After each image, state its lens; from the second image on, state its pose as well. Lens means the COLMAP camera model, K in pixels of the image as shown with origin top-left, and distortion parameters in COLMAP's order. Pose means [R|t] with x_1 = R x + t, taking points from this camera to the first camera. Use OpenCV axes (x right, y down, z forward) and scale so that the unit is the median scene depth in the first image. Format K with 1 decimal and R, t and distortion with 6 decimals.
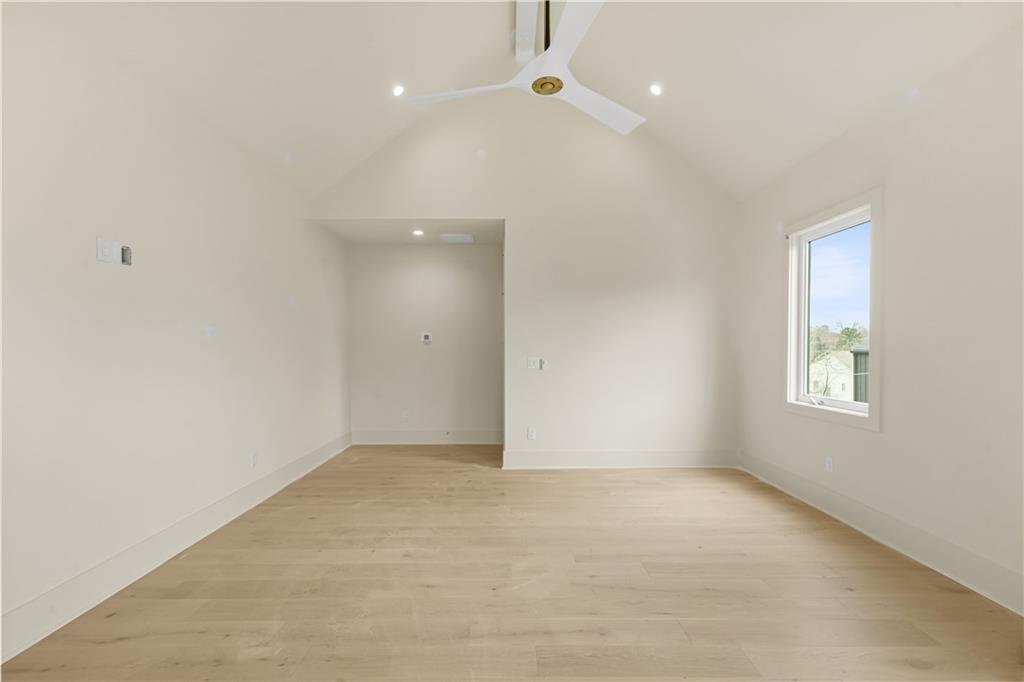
lens RADIAL K [[440.9, 0, 508.8], [0, 440.9, 343.7], [0, 0, 1]] dist [0.008197, 0.000260]
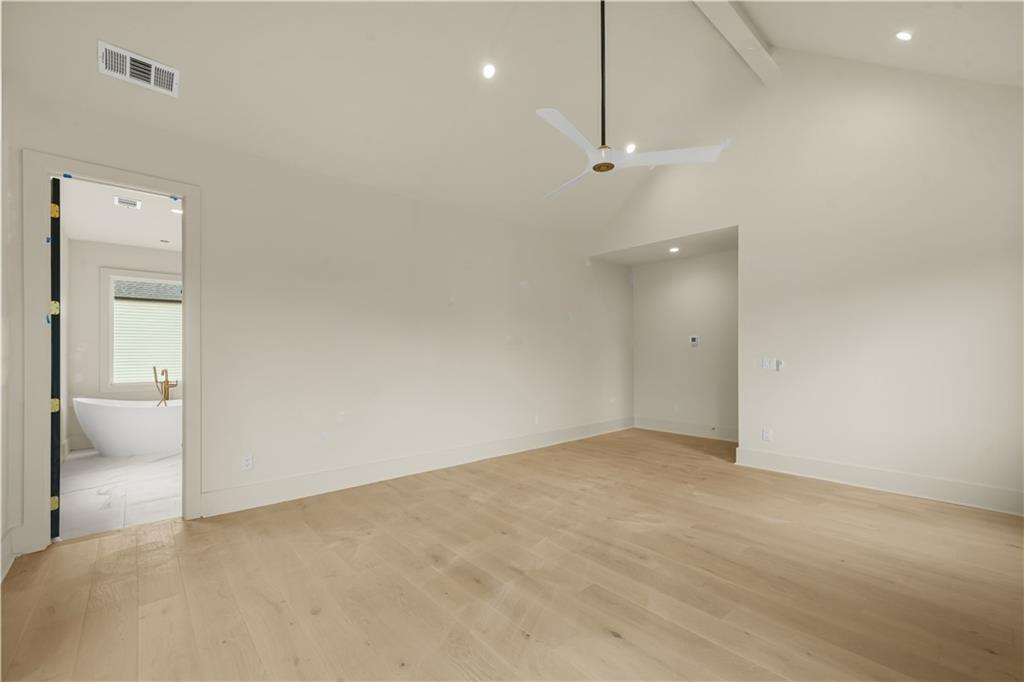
lens RADIAL K [[420.1, 0, 516.8], [0, 420.1, 345.1], [0, 0, 1]] dist [0.013121, 0.000502]
pose [[0.679539, -0.010920, -0.733558, 0.369944], [0.005125, 0.999935, -0.010138, 0.008615], [0.733622, 0.003130, 0.679551, -0.061801]]
